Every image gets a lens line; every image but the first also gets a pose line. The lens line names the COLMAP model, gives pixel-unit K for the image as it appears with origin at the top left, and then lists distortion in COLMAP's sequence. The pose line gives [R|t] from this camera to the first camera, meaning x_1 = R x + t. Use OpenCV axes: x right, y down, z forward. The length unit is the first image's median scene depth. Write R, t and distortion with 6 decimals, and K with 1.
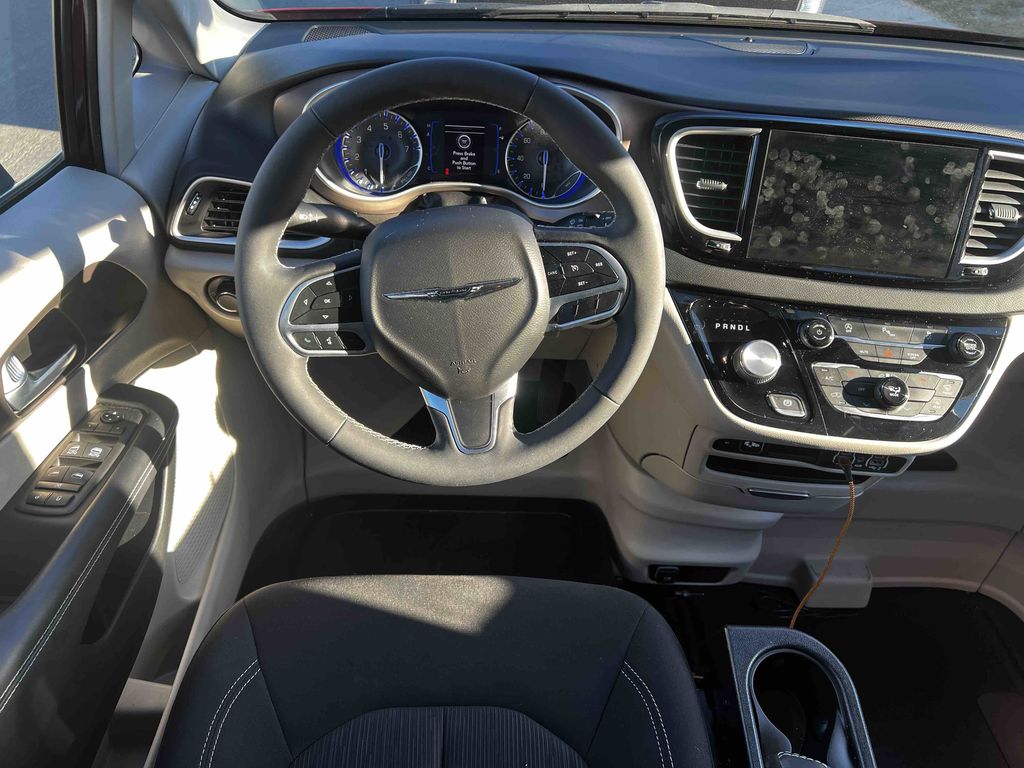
lens RADIAL K [[794.4, 0, 510.7], [0, 794.4, 385.7], [0, 0, 1]] dist [0.058642, -0.064070]
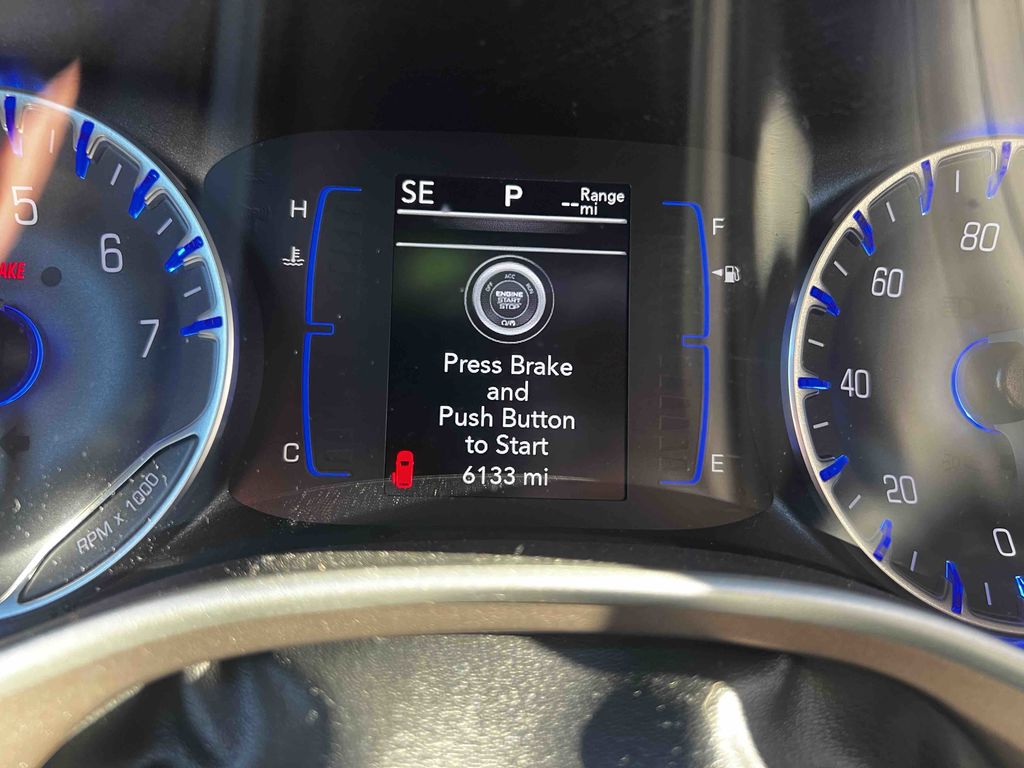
lens RADIAL K [[794.4, 0, 512.9], [0, 794.4, 384.6], [0, 0, 1]] dist [0.058642, -0.064070]
pose [[0.998366, -0.011634, 0.055951, -0.068323], [0.029813, 0.941299, -0.336255, -0.235146], [-0.048754, 0.337374, 0.940108, 0.861228]]
